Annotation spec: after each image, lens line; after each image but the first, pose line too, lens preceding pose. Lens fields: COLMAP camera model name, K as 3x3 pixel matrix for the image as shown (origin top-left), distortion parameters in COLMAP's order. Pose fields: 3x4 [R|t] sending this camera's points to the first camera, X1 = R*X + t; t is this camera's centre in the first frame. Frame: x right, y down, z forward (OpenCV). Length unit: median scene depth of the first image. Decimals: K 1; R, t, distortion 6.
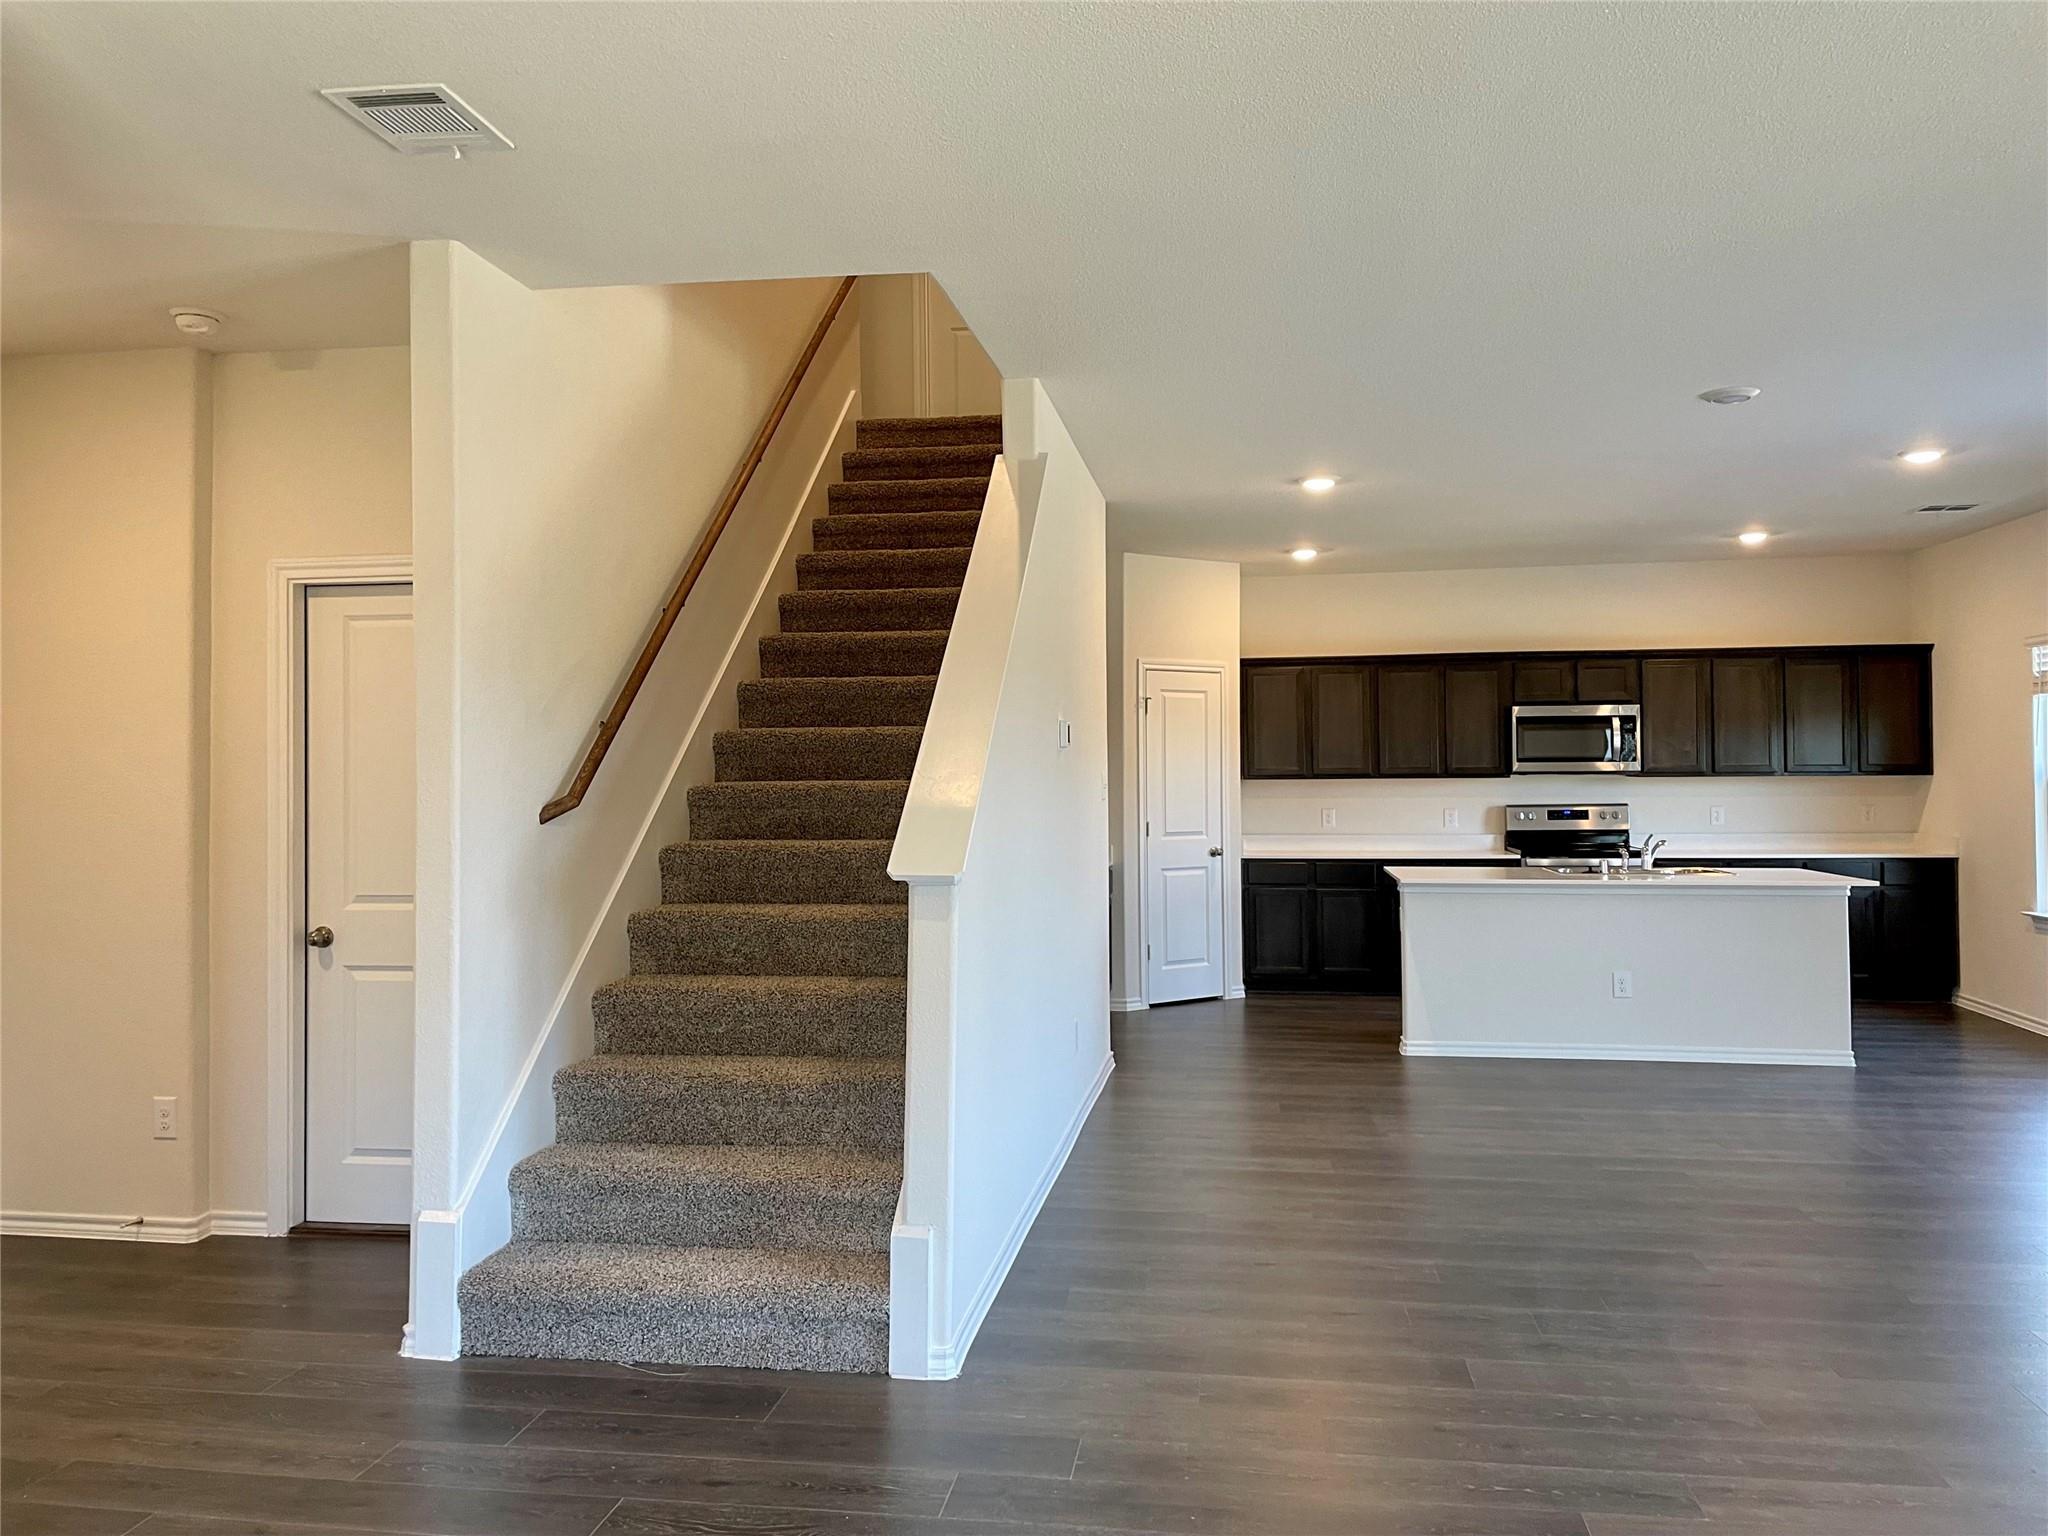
lens RADIAL K [[1681.9, 0, 1024.0], [0, 1681.9, 768.0], [0, 0, 1]] dist [0.006342, 0.000946]
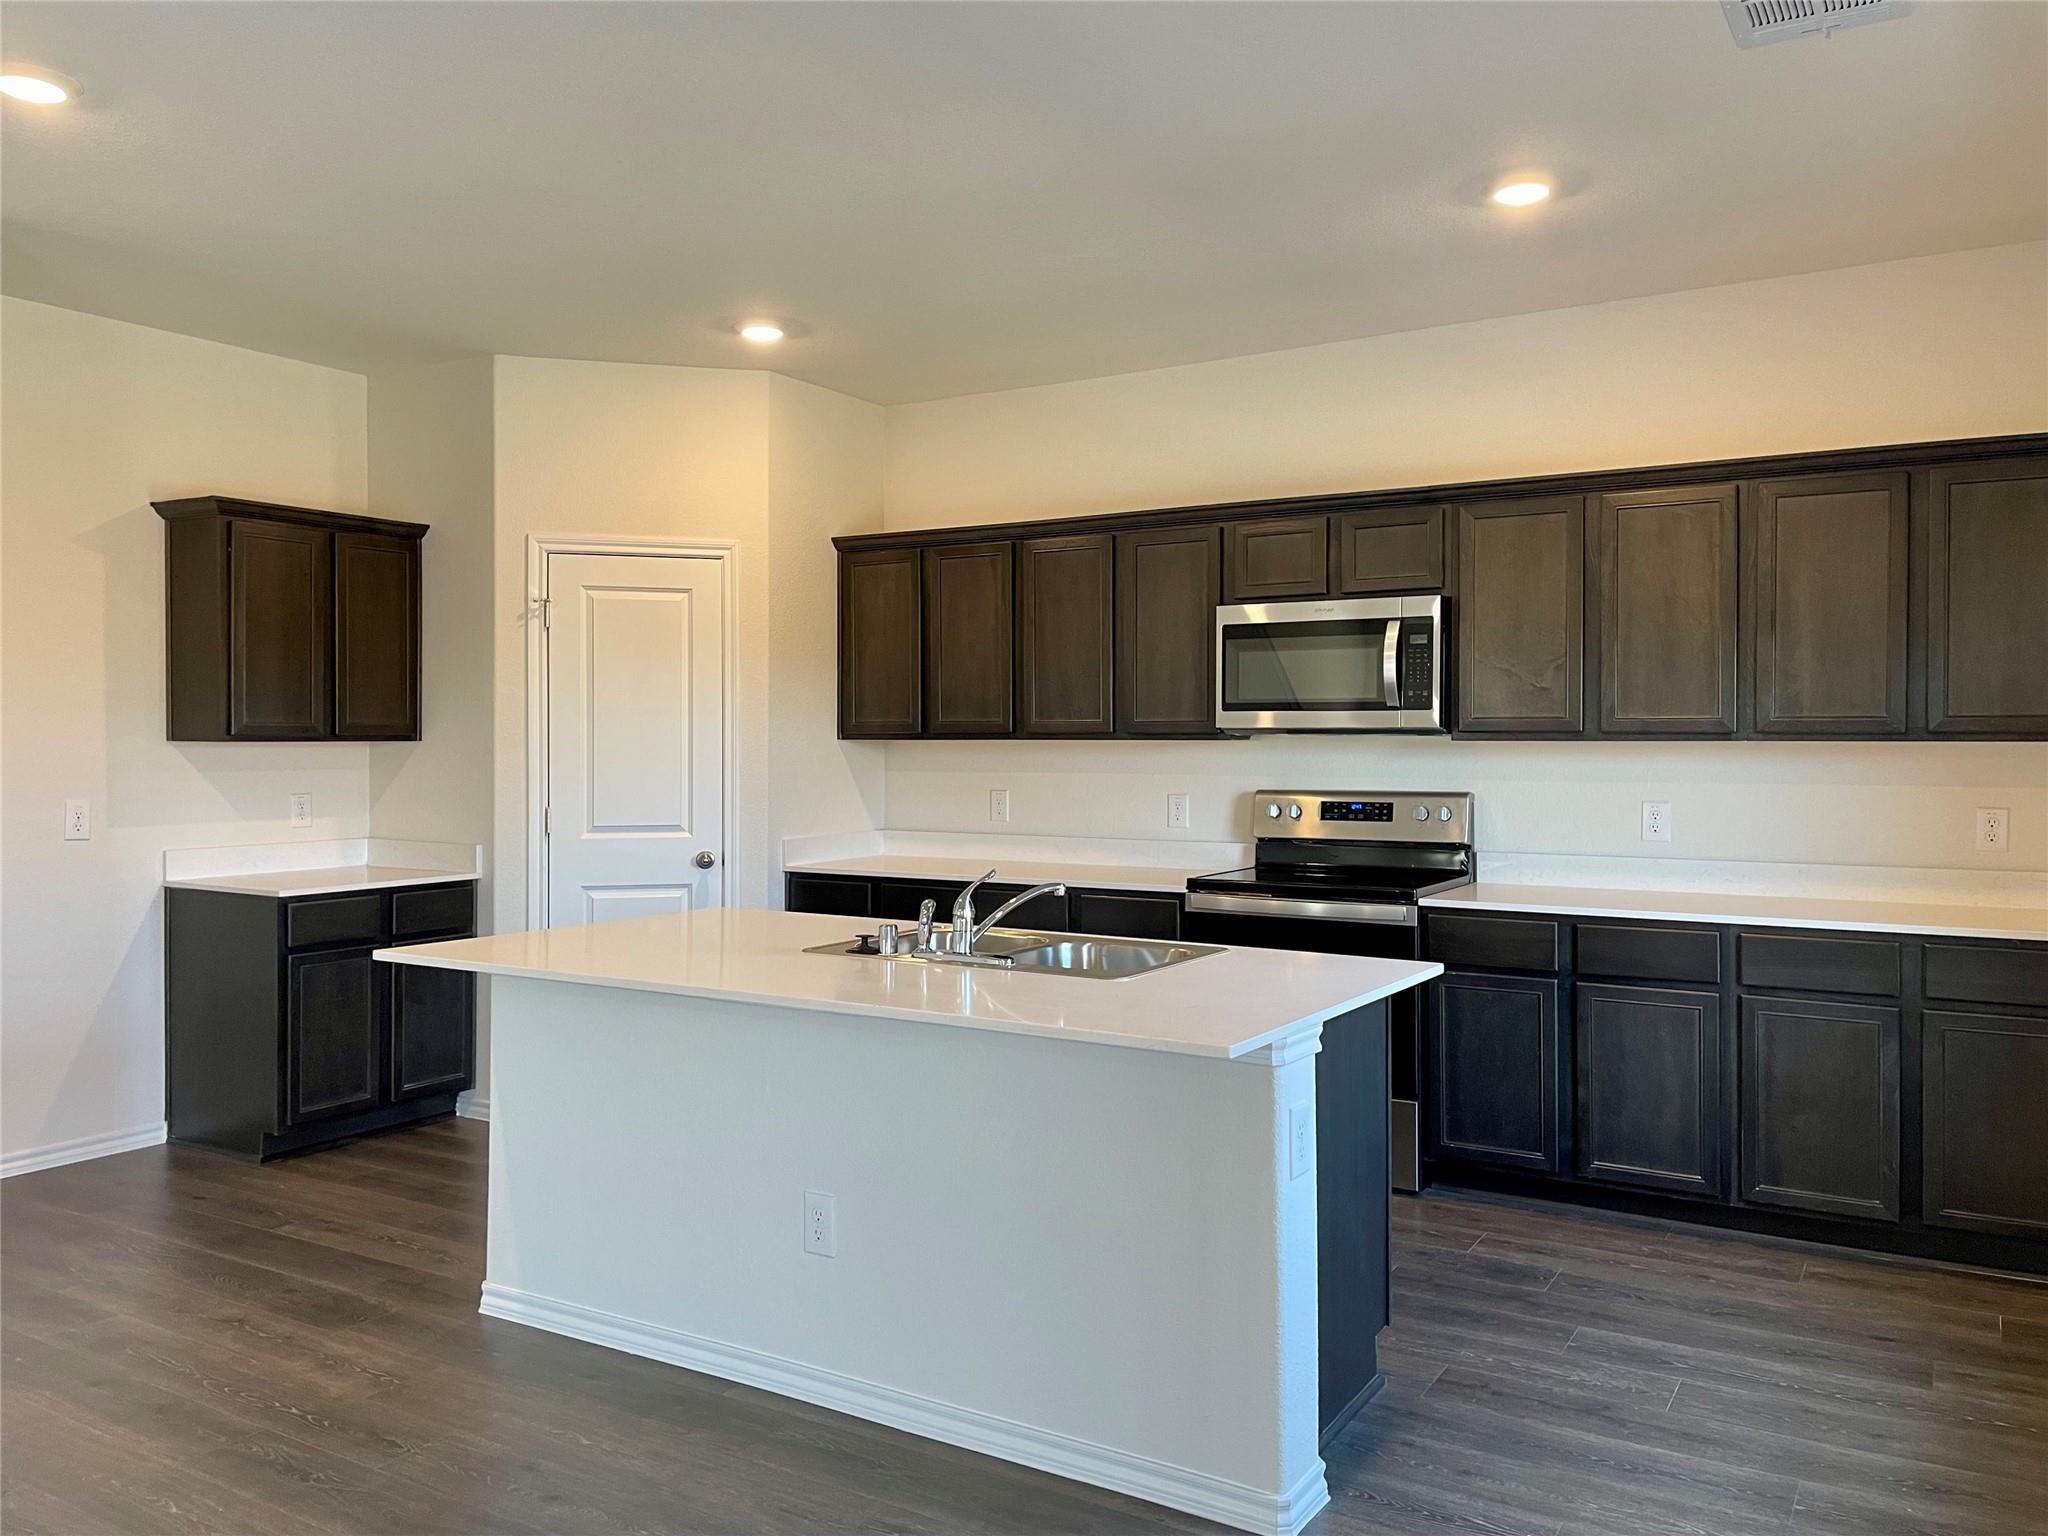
lens RADIAL K [[1681.9, 0, 1024.0], [0, 1681.9, 768.0], [0, 0, 1]] dist [0.006342, 0.000946]
pose [[0.929482, 0.015092, -0.368558, 0.430736], [-0.006924, 0.999700, 0.023475, 0.002683], [0.368802, -0.019268, 0.929308, 0.483365]]
